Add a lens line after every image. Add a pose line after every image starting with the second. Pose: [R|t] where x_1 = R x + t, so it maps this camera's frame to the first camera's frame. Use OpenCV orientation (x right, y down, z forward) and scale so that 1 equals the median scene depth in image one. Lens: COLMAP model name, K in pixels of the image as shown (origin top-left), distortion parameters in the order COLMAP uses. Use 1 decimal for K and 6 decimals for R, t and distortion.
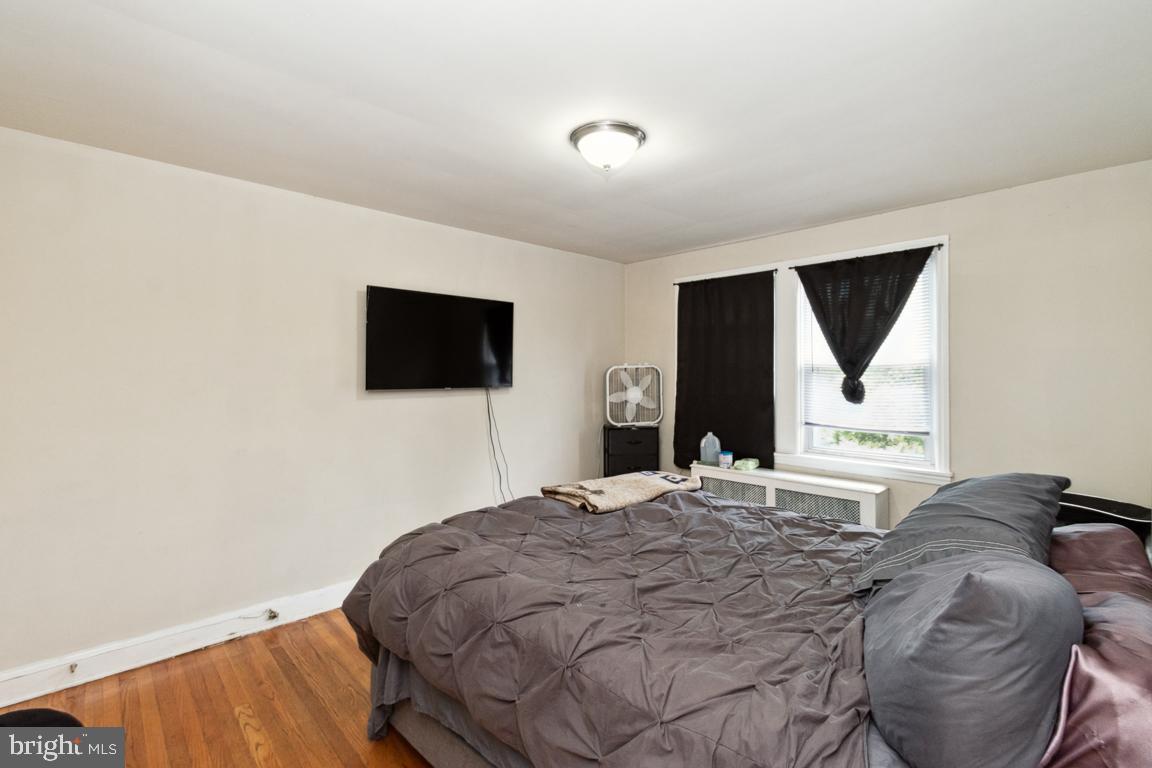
lens RADIAL K [[515.9, 0, 571.6], [0, 515.9, 380.0], [0, 0, 1]] dist [-0.004673, 0.002995]
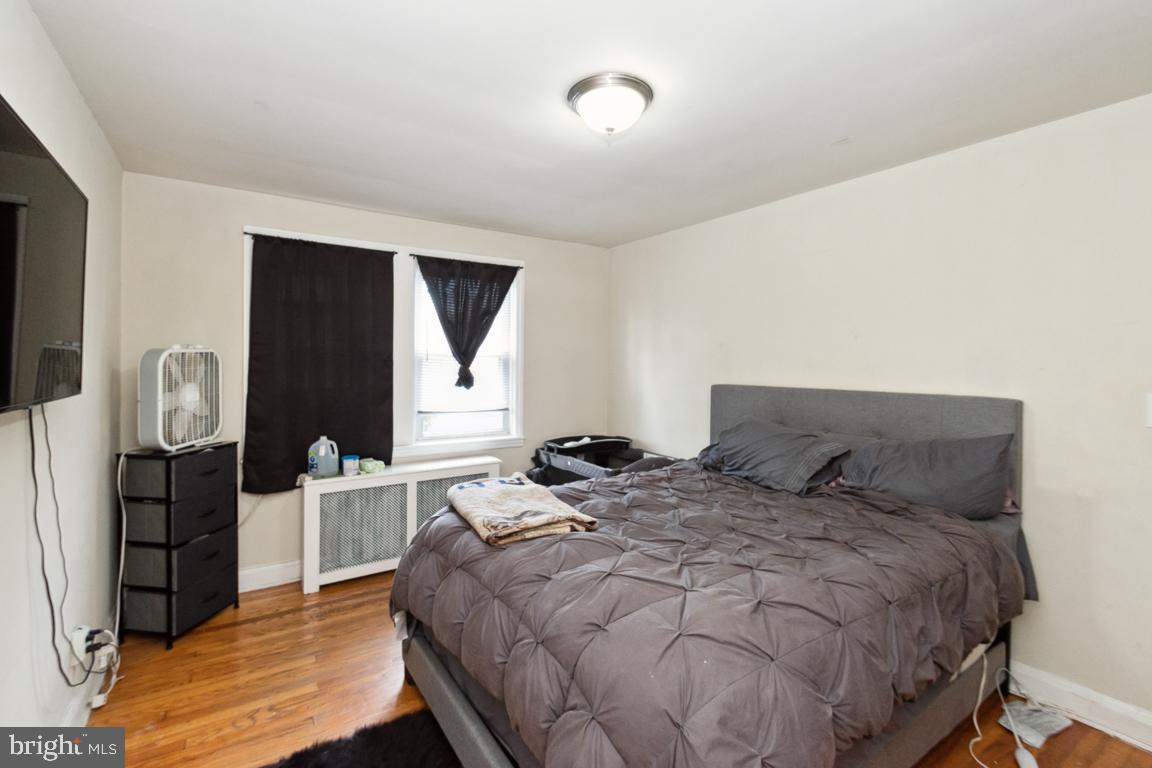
lens RADIAL K [[515.9, 0, 570.6], [0, 515.9, 373.5], [0, 0, 1]] dist [-0.004673, 0.002995]
pose [[0.181674, -0.023368, 0.983081, -0.470035], [0.001464, 0.999723, 0.023493, -0.014656], [-0.983358, -0.002829, 0.181658, 0.511363]]
